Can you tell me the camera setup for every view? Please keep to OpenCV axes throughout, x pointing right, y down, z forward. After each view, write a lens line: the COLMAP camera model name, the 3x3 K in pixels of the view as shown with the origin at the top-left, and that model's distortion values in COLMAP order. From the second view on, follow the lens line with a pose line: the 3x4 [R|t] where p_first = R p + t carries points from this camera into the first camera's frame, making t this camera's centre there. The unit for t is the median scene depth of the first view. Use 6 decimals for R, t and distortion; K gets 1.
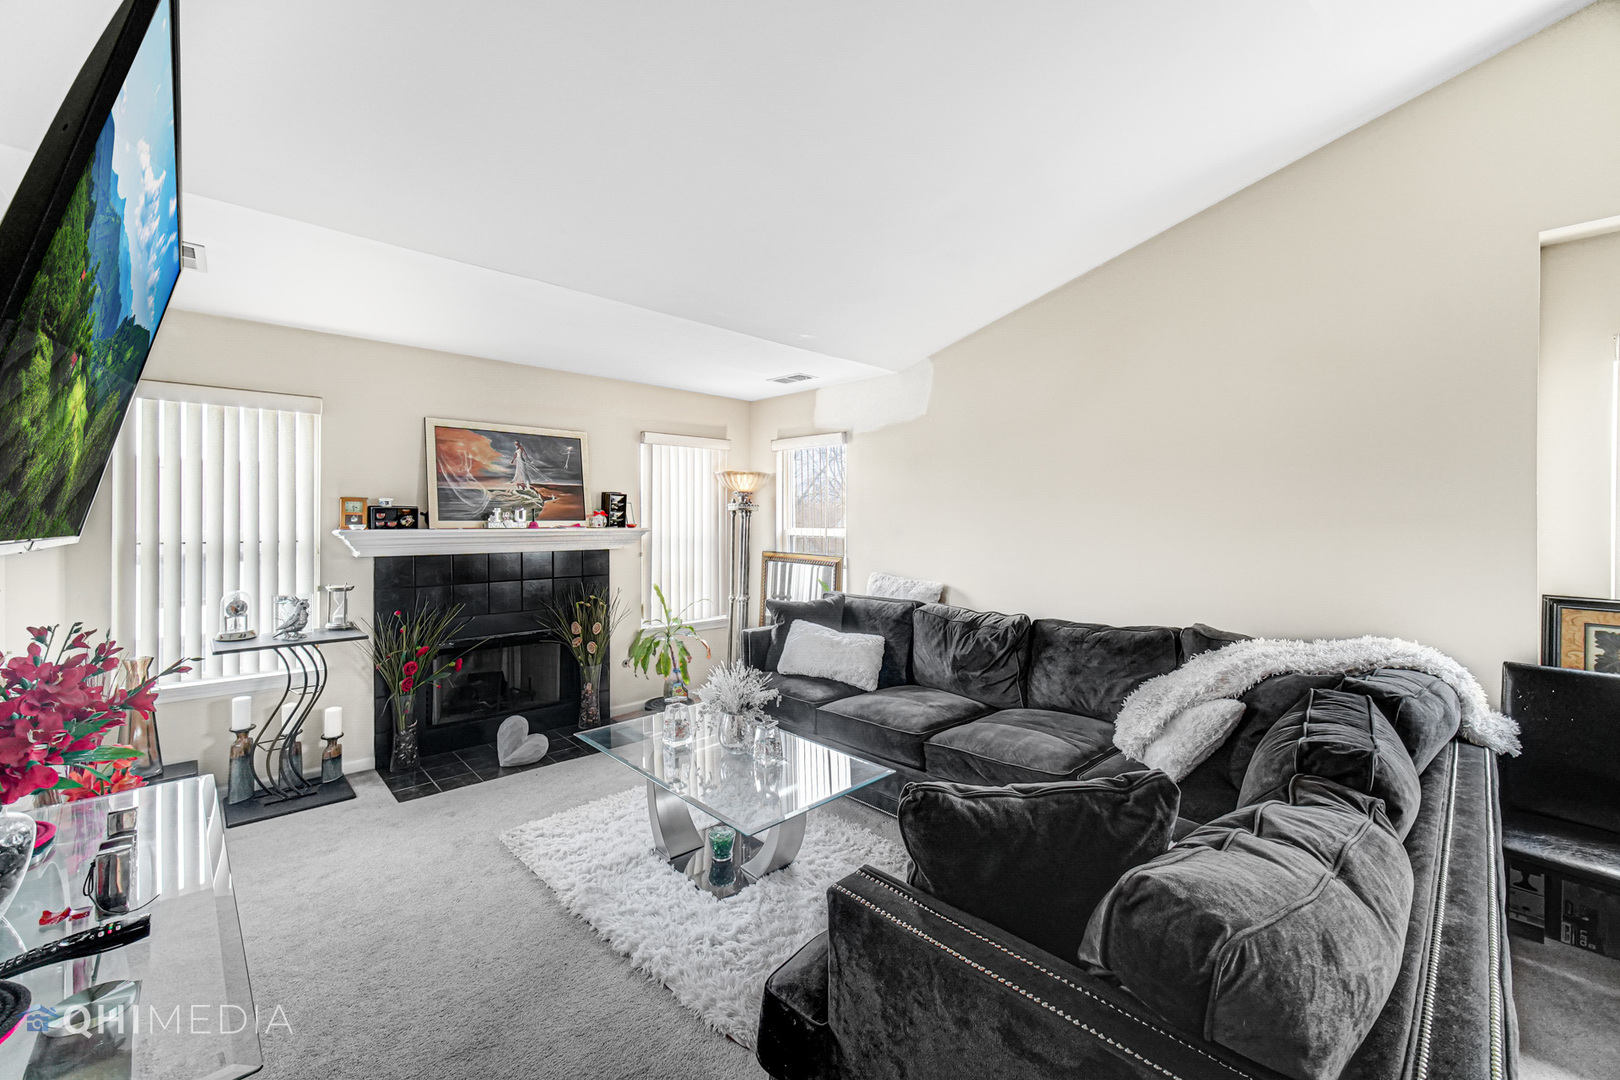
lens RADIAL K [[653.3, 0, 797.9], [0, 653.3, 527.7], [0, 0, 1]] dist [-0.002434, 0.000435]
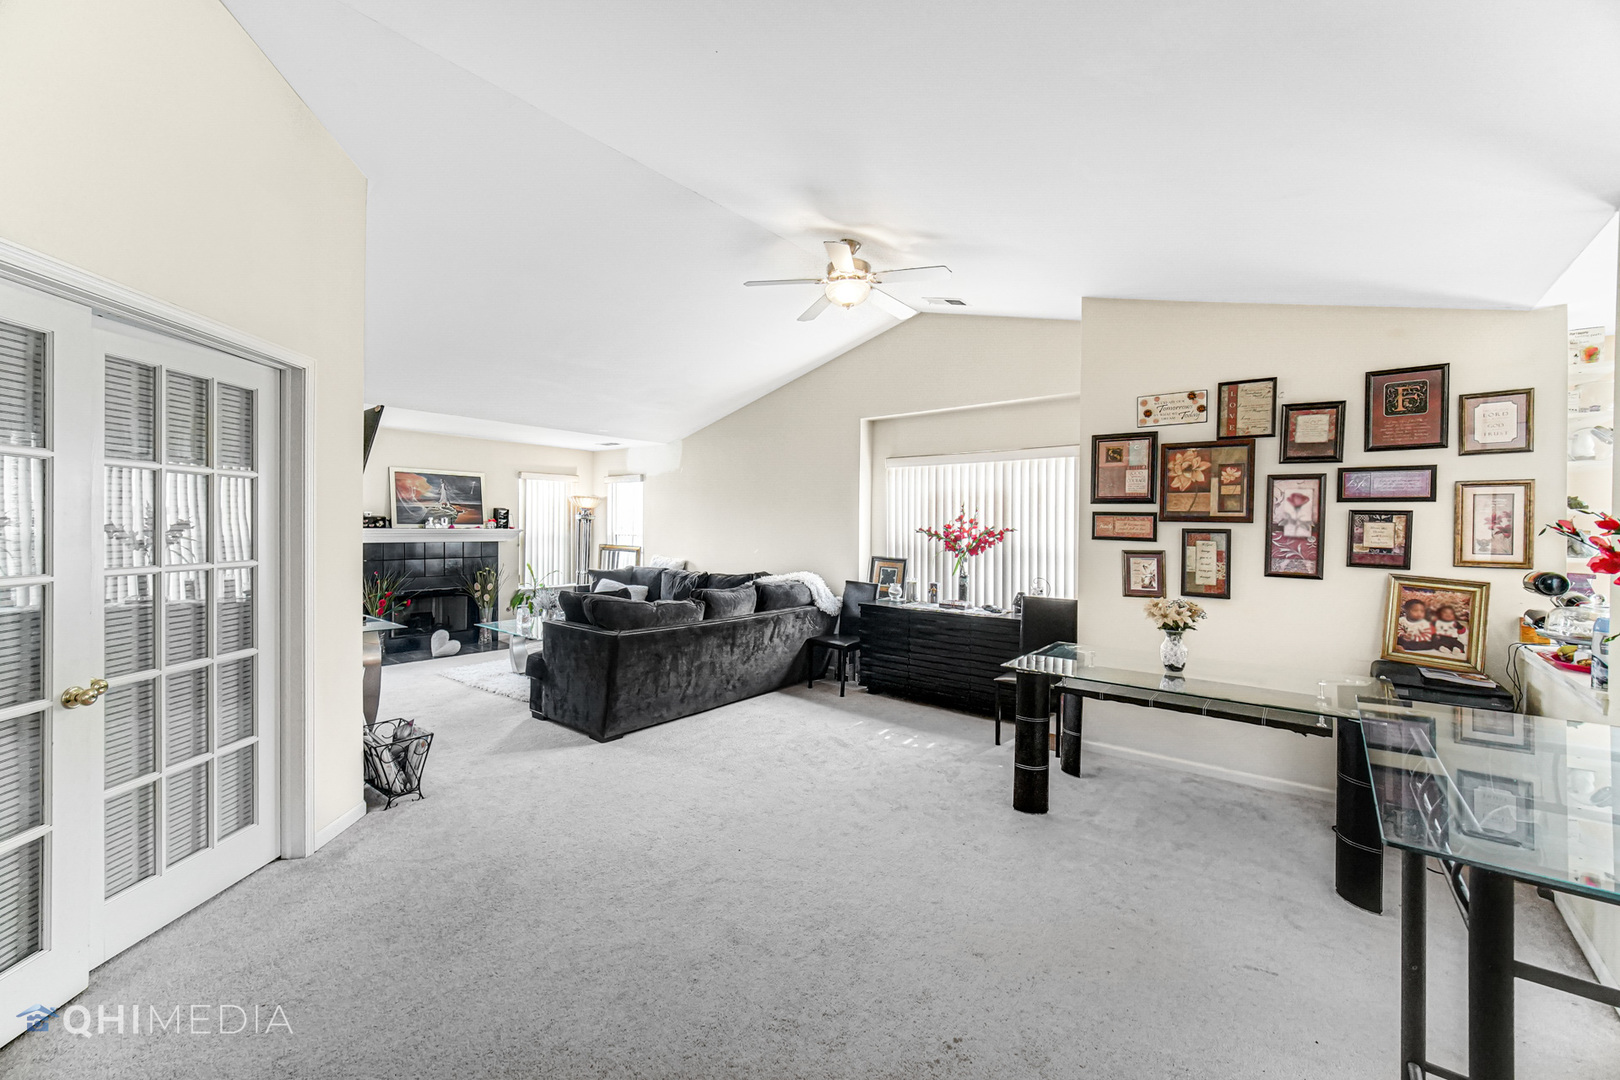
lens RADIAL K [[653.3, 0, 817.1], [0, 653.3, 532.4], [0, 0, 1]] dist [-0.002434, 0.000435]
pose [[0.988190, 0.006846, 0.153082, 0.290780], [-0.006481, 0.999975, -0.002880, 0.009112], [-0.153097, 0.001854, 0.988209, -0.864866]]
